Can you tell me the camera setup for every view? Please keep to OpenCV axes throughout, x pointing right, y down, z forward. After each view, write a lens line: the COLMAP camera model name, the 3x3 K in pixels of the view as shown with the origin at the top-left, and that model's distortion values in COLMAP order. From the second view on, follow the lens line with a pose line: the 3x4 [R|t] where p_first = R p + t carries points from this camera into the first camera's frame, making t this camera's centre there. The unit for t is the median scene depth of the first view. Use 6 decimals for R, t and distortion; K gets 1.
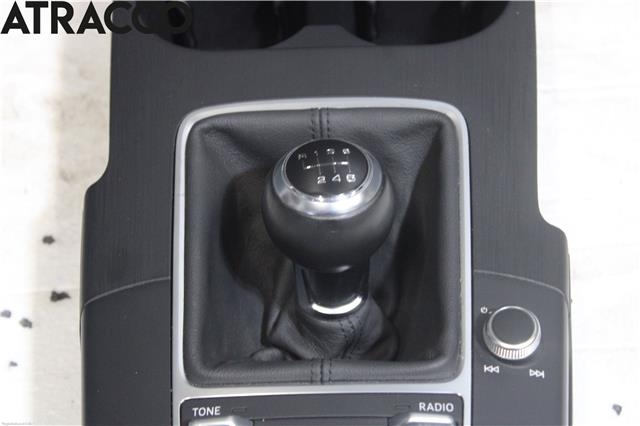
lens RADIAL K [[1617.3, 0, 320.0], [0, 1617.3, 213.0], [0, 0, 1]] dist [0.093692, 0.789878]
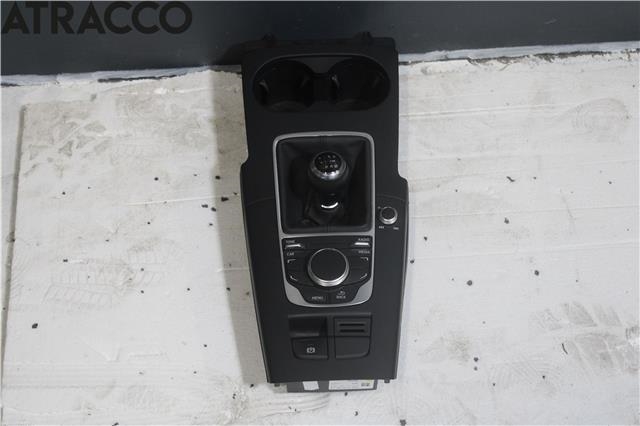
lens RADIAL K [[1239.9, 0, 320.0], [0, 1239.9, 213.0], [0, 0, 1]] dist [0.011860, -0.064284]
pose [[0.999021, -0.008843, 0.043347, -0.110485], [0.004148, 0.994225, 0.107234, -0.179728], [-0.044045, -0.106949, 0.993288, -1.304298]]
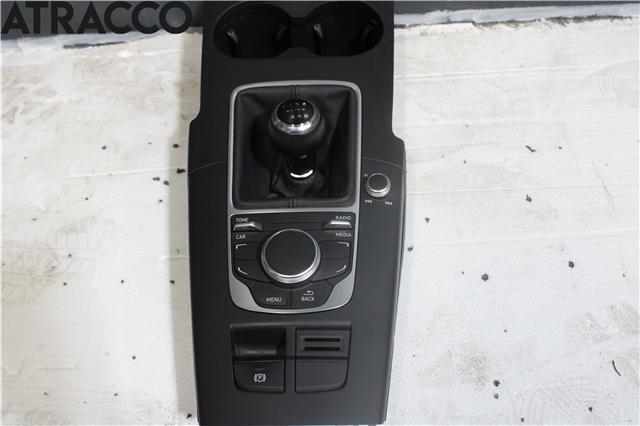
lens RADIAL K [[752.1, 0, 320.0], [0, 752.1, 213.0], [0, 0, 1]] dist [-0.084290, 0.015232]
pose [[0.999993, -0.001628, 0.003317, 0.033697], [0.001295, 0.995179, 0.098068, 0.009576], [-0.003461, -0.098063, 0.995174, -0.041154]]
